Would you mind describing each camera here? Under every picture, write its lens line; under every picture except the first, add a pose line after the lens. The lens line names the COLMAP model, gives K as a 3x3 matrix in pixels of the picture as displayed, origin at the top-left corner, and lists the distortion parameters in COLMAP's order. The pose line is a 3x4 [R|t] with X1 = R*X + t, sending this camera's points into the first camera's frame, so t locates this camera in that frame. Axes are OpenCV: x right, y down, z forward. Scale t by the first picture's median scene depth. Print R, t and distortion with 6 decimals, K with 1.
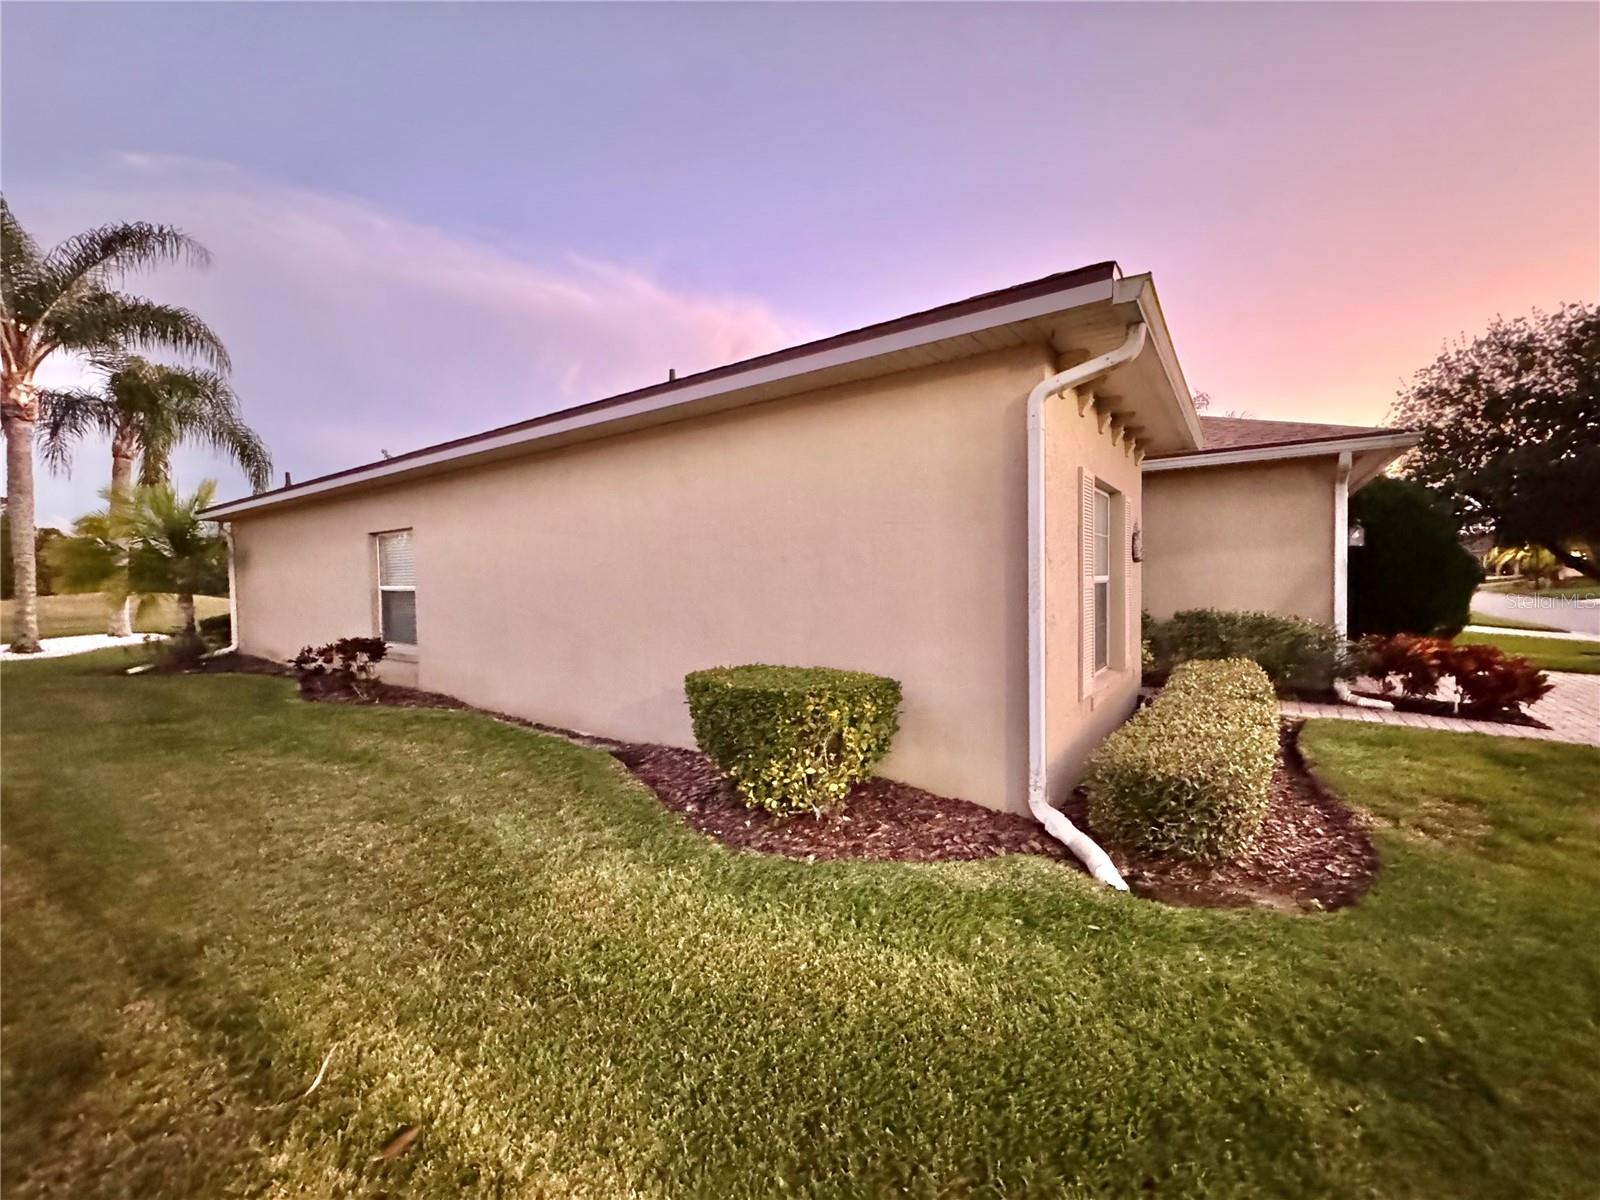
lens RADIAL K [[643.7, 0, 802.9], [0, 643.7, 596.3], [0, 0, 1]] dist [-0.003676, 0.000376]
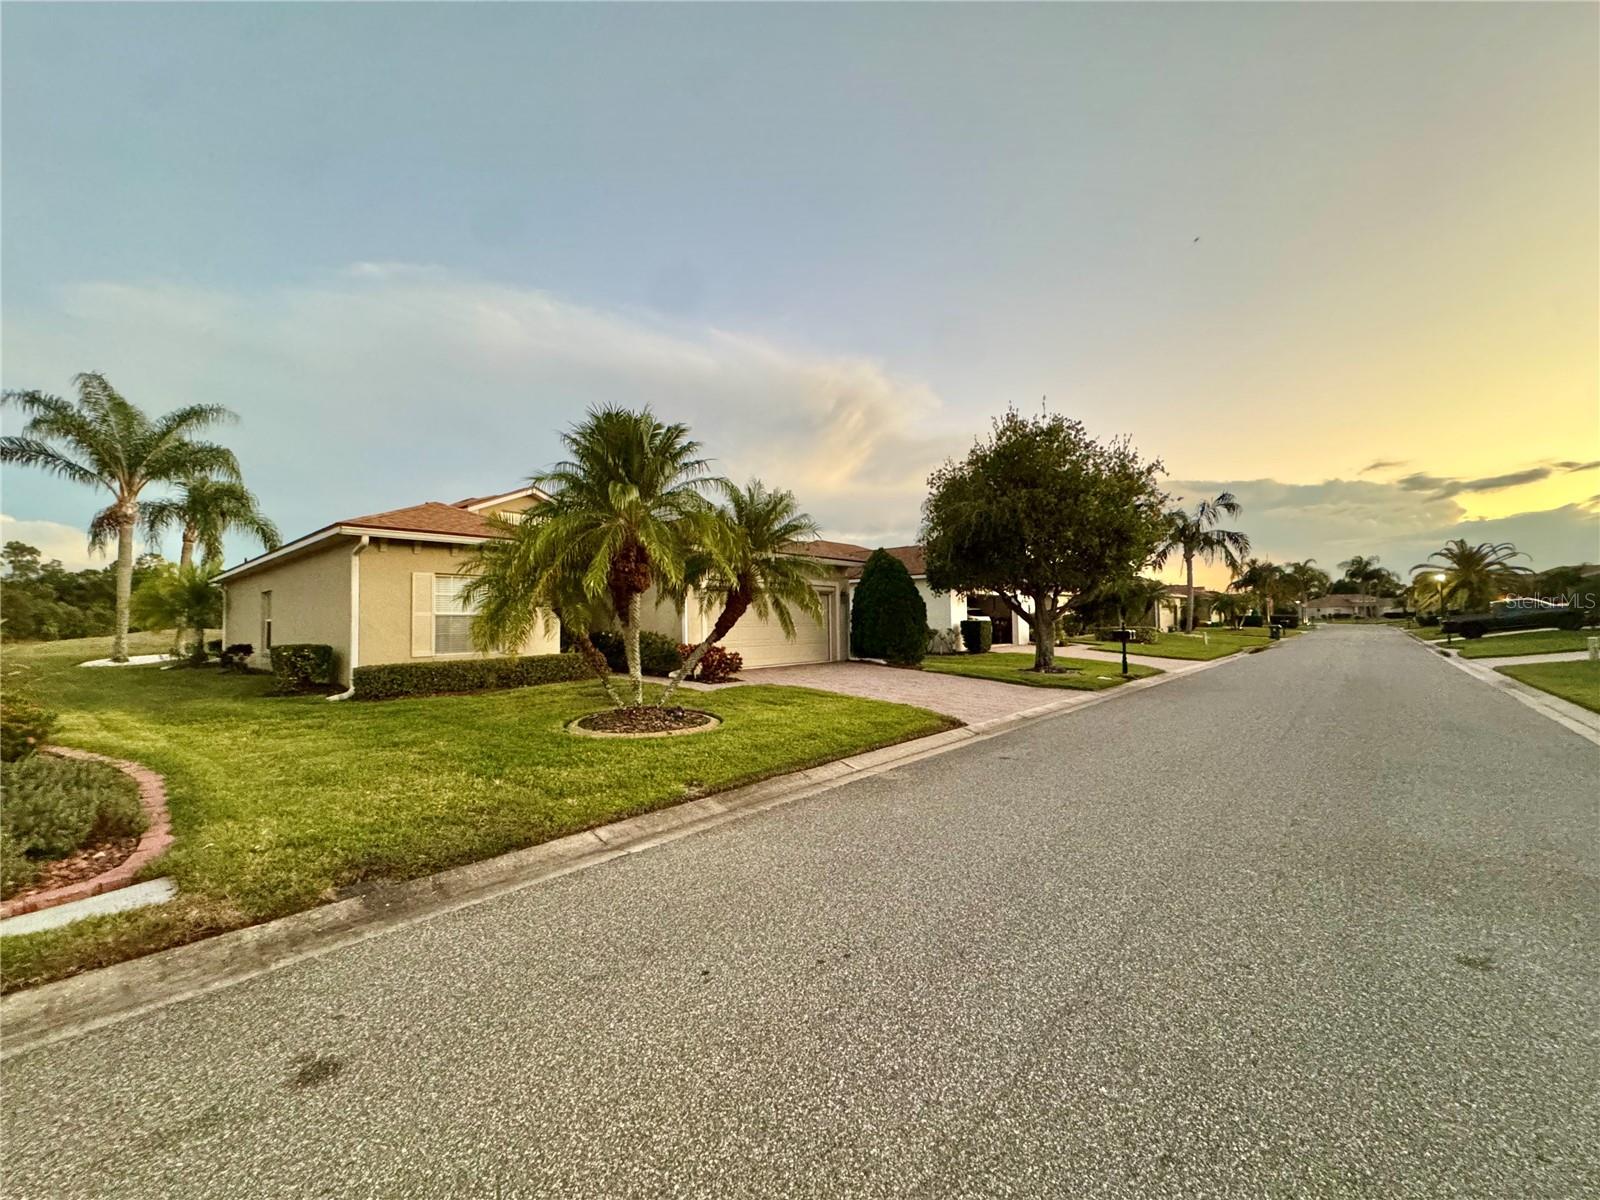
lens RADIAL K [[643.7, 0, 797.5], [0, 643.7, 597.2], [0, 0, 1]] dist [-0.003676, 0.000376]
pose [[0.994053, -0.002170, -0.108880, 0.690634], [-0.005368, 0.997610, -0.068884, 0.023374], [0.108769, 0.069059, 0.991665, -0.452087]]
